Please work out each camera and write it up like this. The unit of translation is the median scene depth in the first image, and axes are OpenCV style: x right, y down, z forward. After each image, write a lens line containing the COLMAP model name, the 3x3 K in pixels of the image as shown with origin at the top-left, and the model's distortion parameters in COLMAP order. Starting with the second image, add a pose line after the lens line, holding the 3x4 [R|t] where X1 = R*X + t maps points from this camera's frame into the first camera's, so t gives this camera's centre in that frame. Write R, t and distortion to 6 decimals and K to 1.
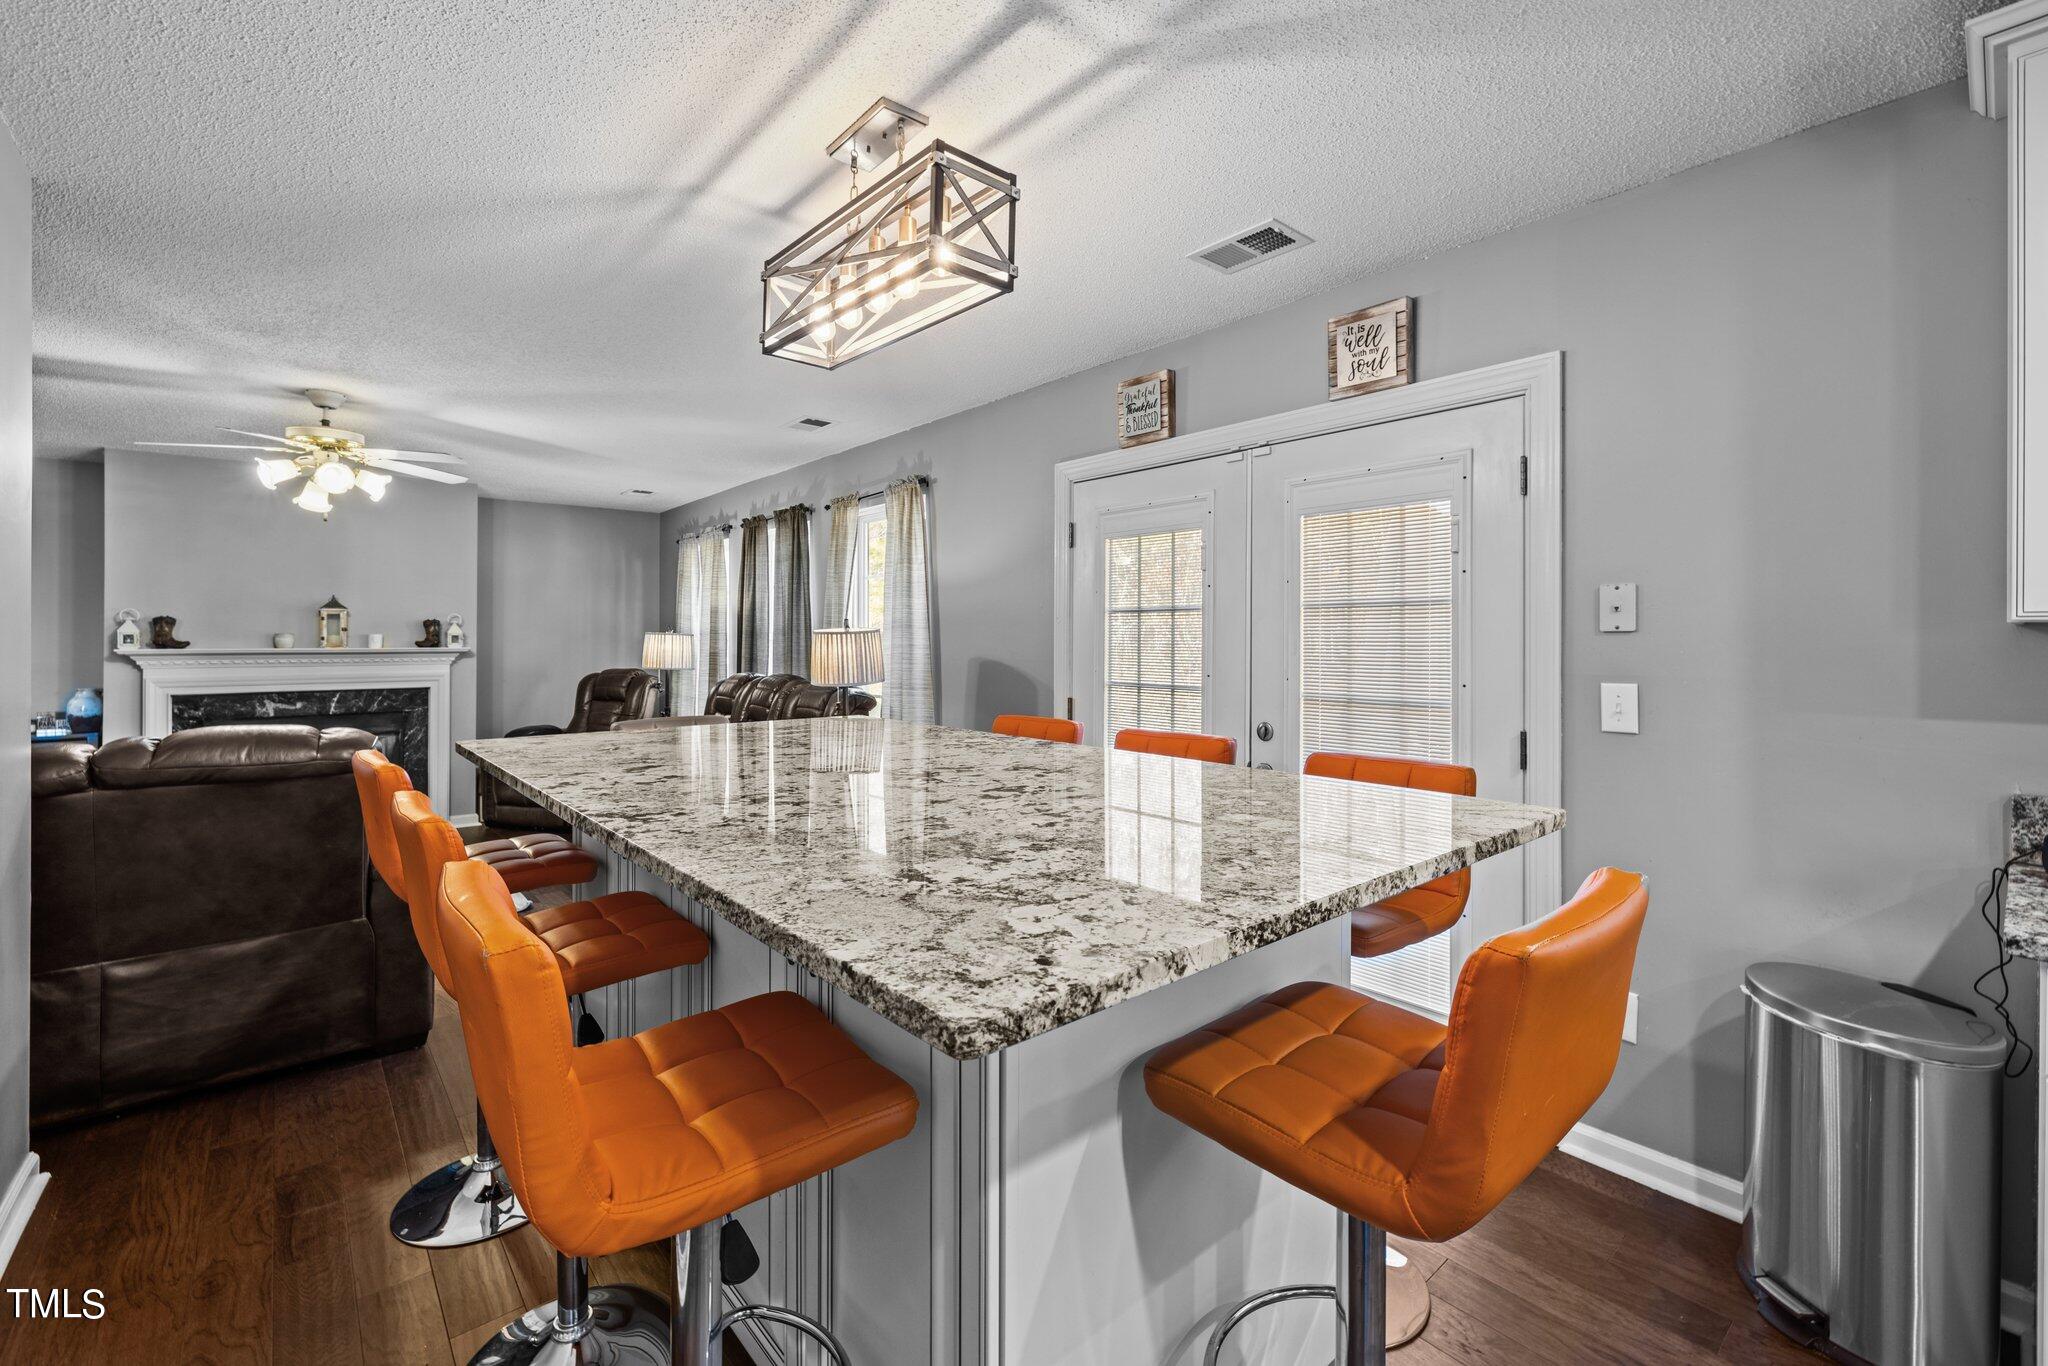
lens RADIAL K [[861.2, 0, 1027.2], [0, 861.2, 639.7], [0, 0, 1]] dist [0.002453, 0.000585]
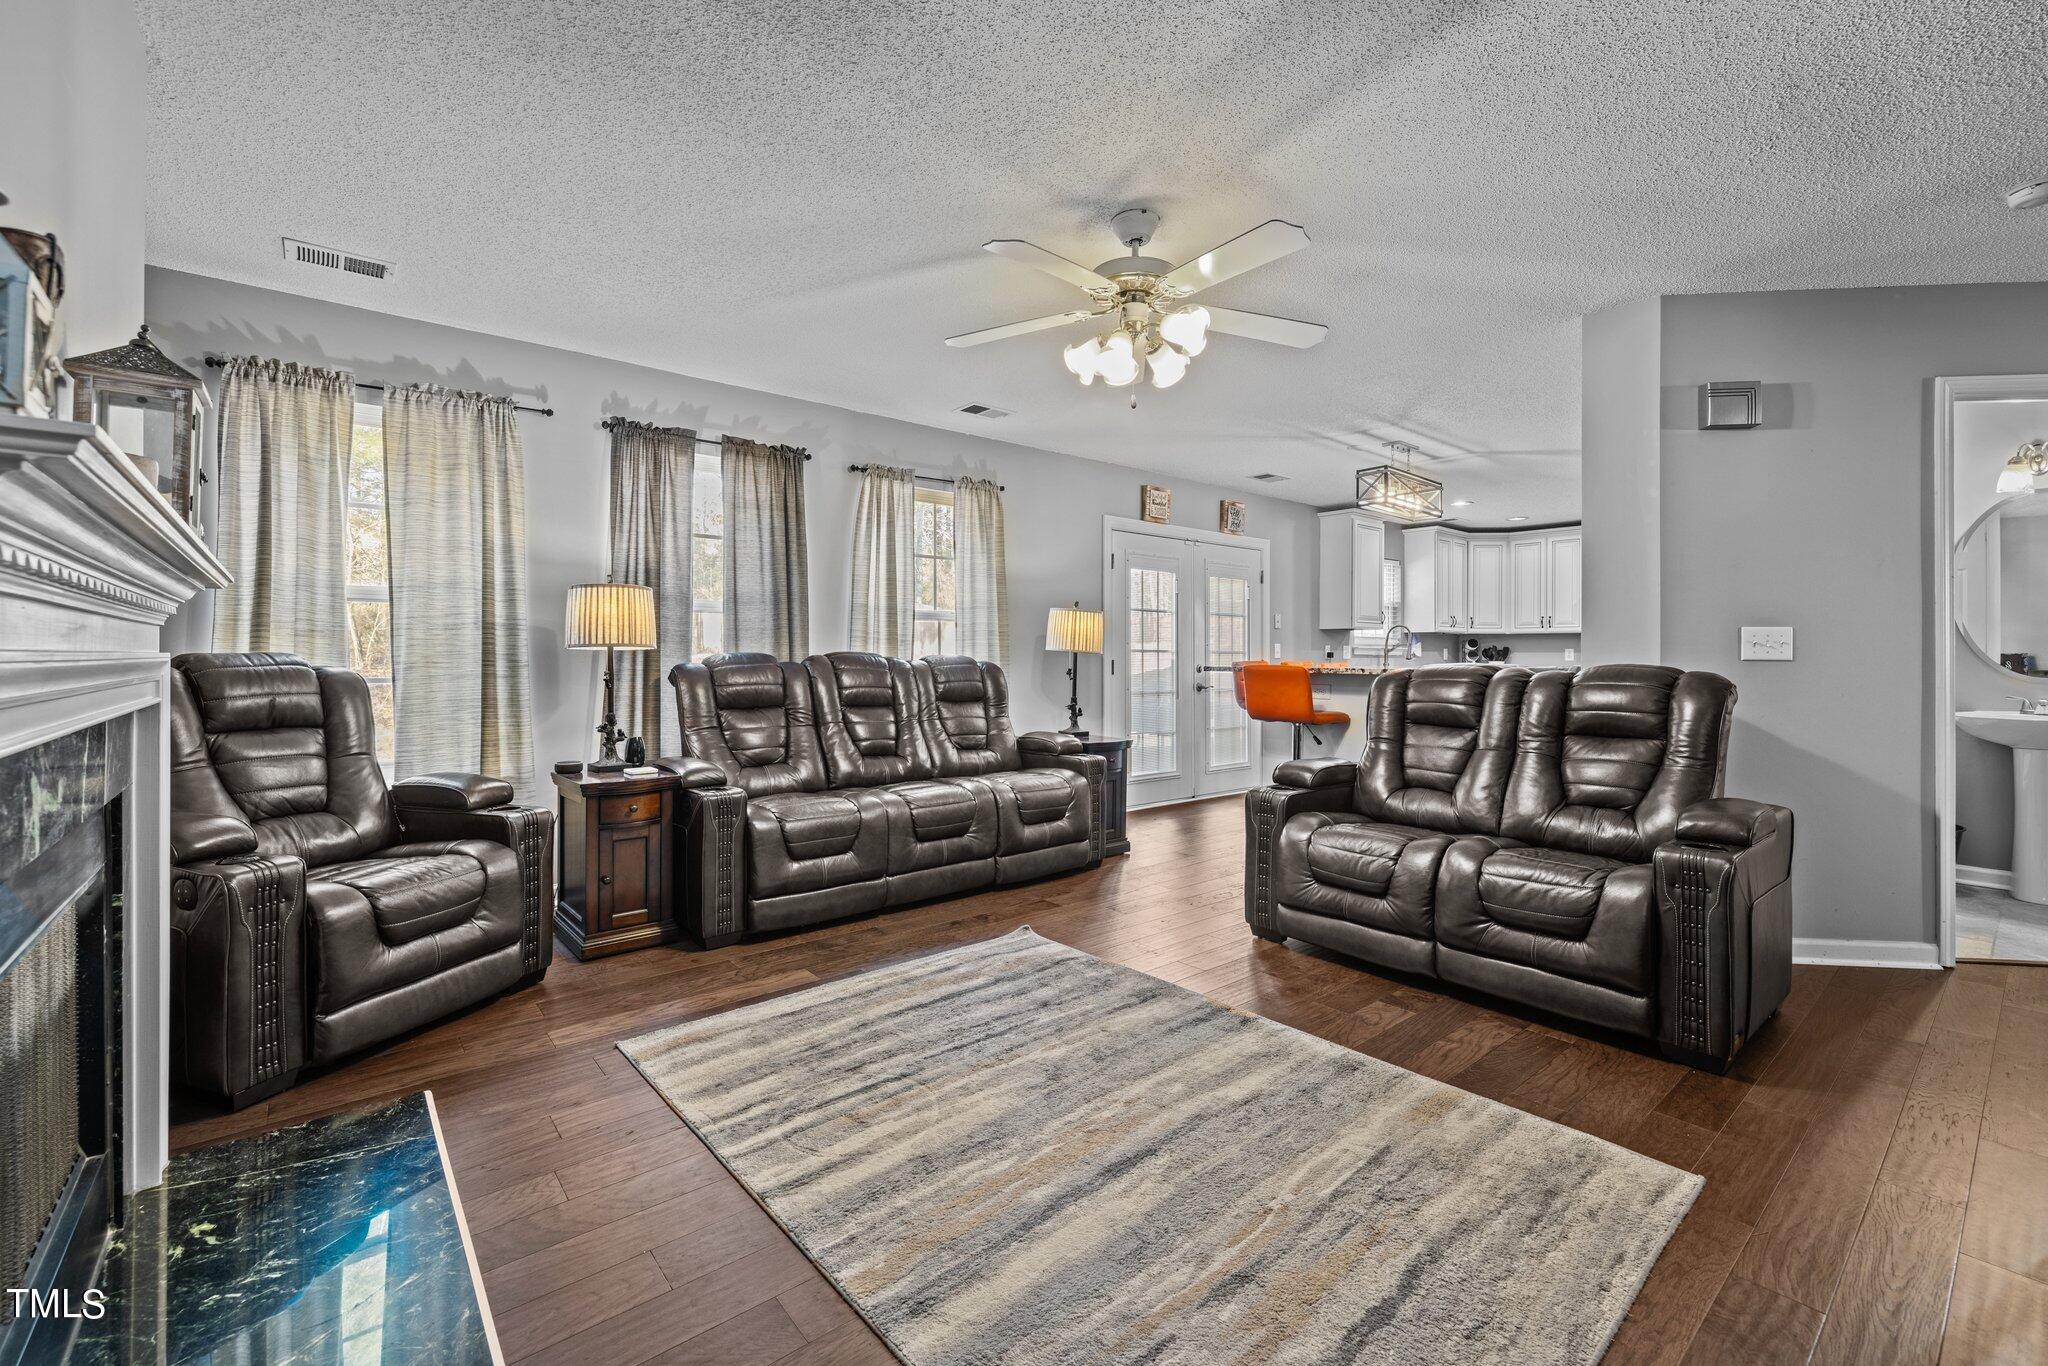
lens RADIAL K [[861.2, 0, 1015.1], [0, 861.2, 657.3], [0, 0, 1]] dist [0.002453, 0.000585]
pose [[0.023804, 0.001400, 0.999716, -1.520852], [-0.001869, 0.999997, -0.001356, 0.061571], [-0.999715, -0.001836, 0.023807, 1.093169]]
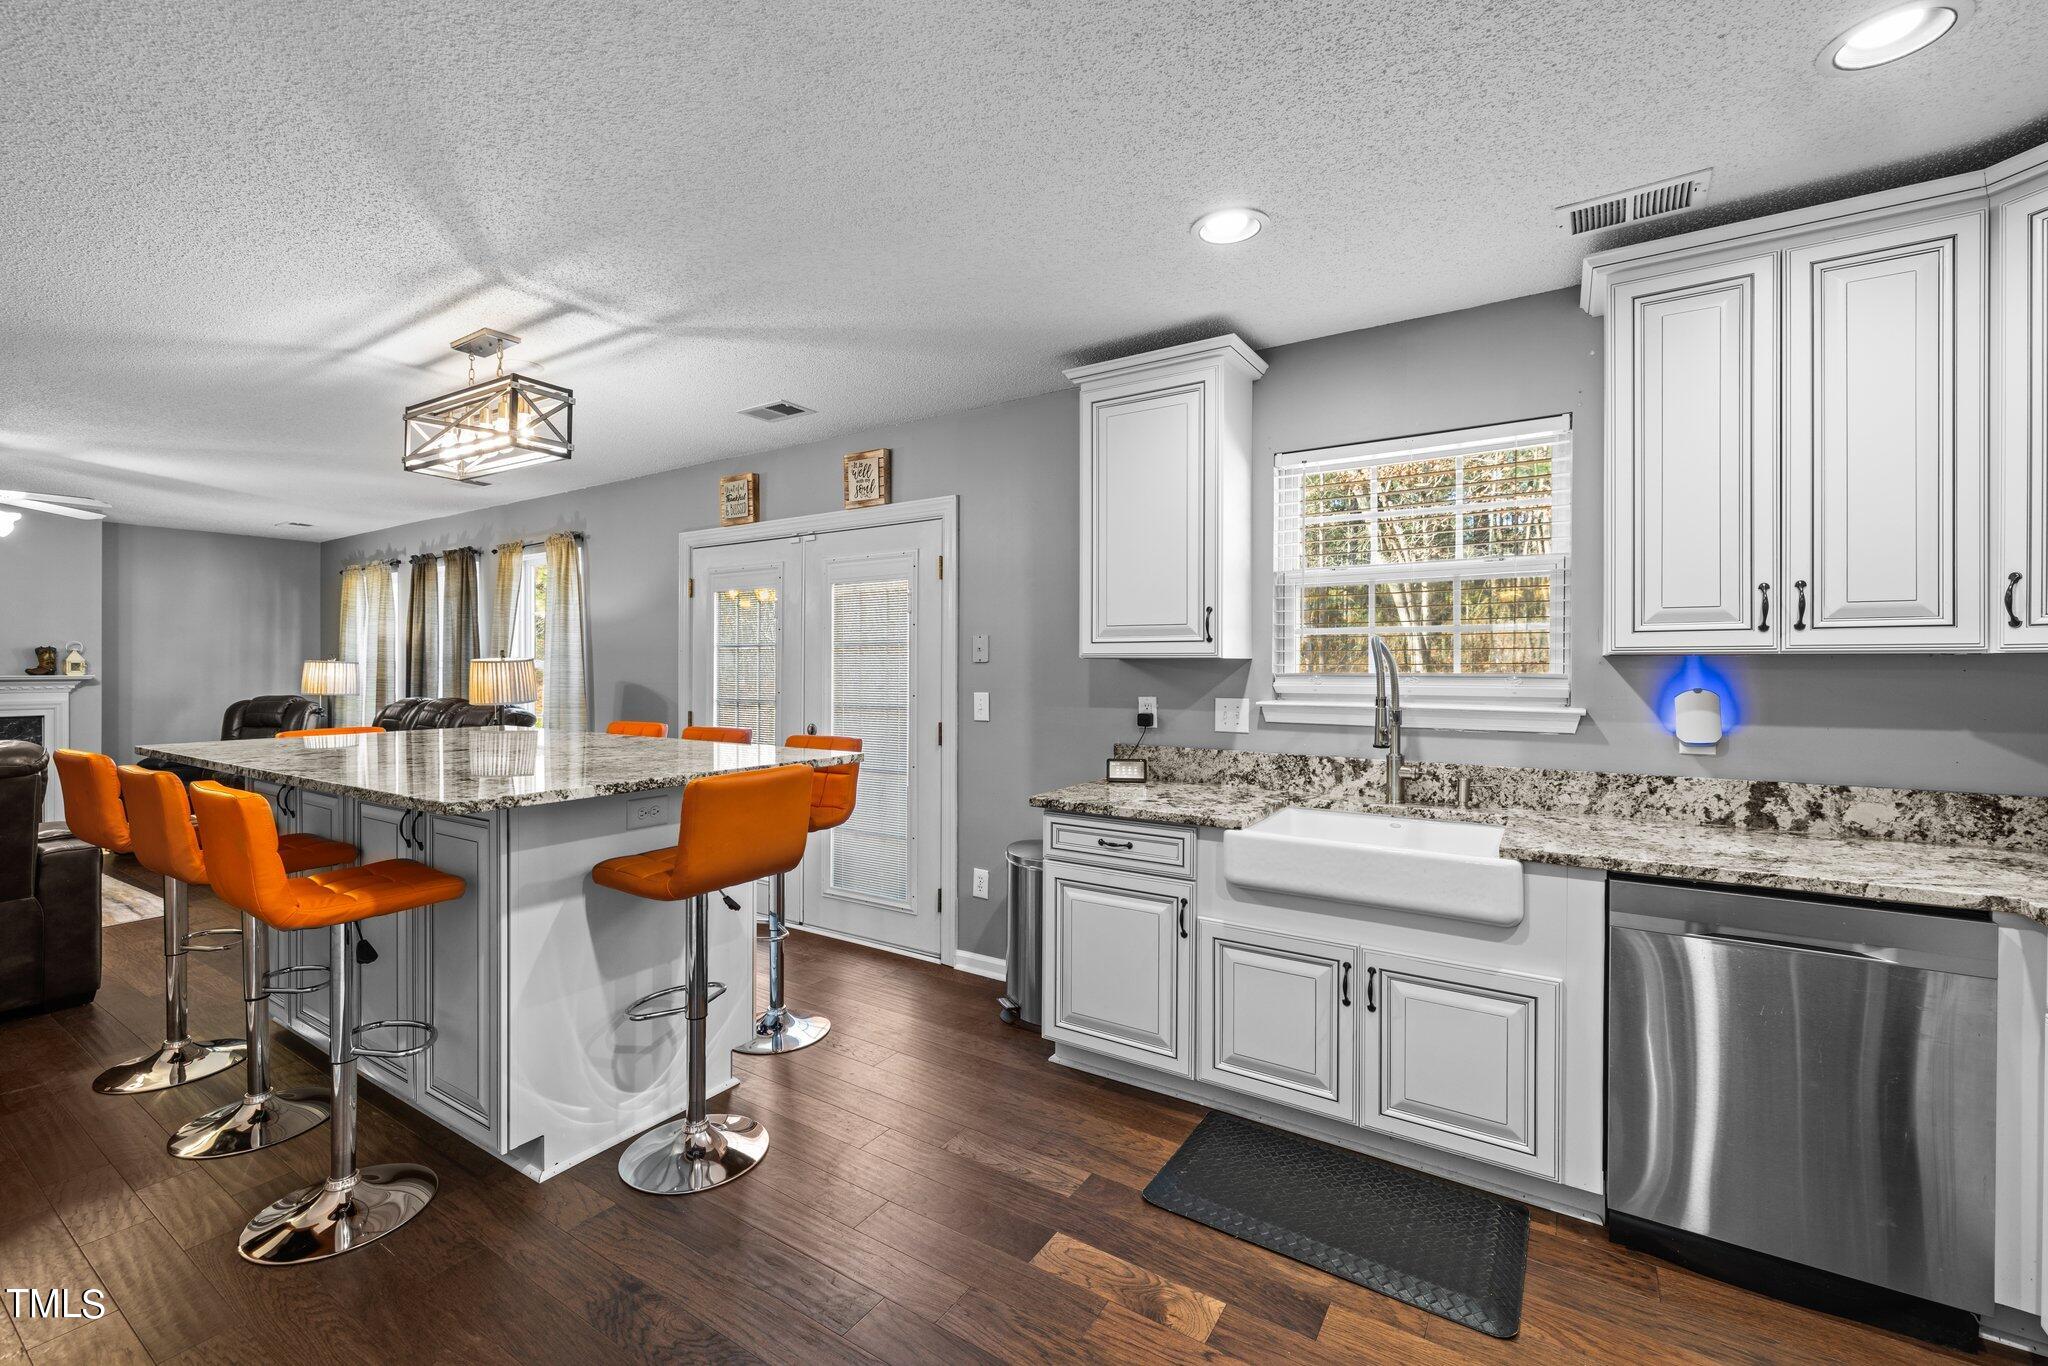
lens RADIAL K [[861.2, 0, 1017.3], [0, 861.2, 672.2], [0, 0, 1]] dist [0.002453, 0.000585]
pose [[0.962194, -0.001602, 0.272361, 0.165111], [0.000073, 0.999984, 0.005623, 0.000253], [-0.272366, -0.005390, 0.962179, -0.387738]]
